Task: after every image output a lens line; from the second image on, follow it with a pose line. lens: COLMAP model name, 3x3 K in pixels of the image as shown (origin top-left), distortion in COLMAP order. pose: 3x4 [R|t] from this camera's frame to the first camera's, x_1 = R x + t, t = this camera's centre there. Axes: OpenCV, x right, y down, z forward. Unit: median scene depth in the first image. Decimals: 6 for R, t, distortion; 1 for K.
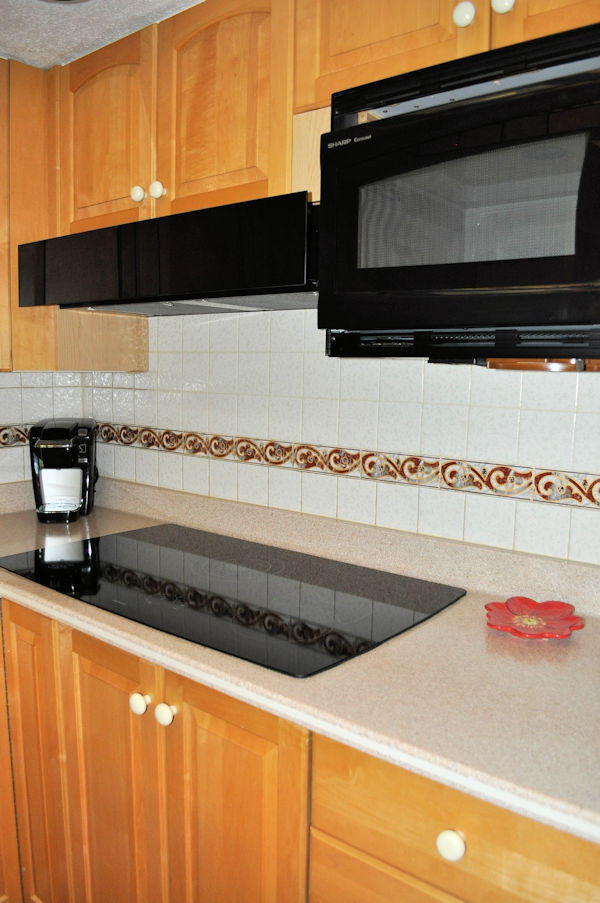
lens RADIAL K [[708.5, 0, 295.1], [0, 708.5, 460.6], [0, 0, 1]] dist [-0.077999, 0.007647]
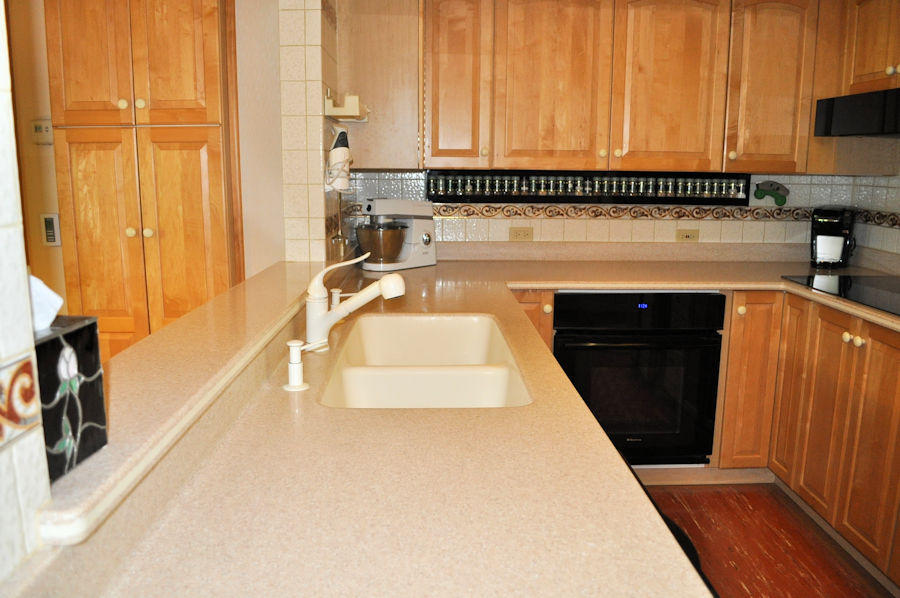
lens RADIAL K [[706.1, 0, 447.5], [0, 706.1, 298.5], [0, 0, 1]] dist [-0.077999, 0.007647]
pose [[0.656074, 0.130147, -0.743390, 0.339349], [-0.091079, 0.991473, 0.093198, 0.105120], [0.749181, 0.006562, 0.662333, -0.834956]]
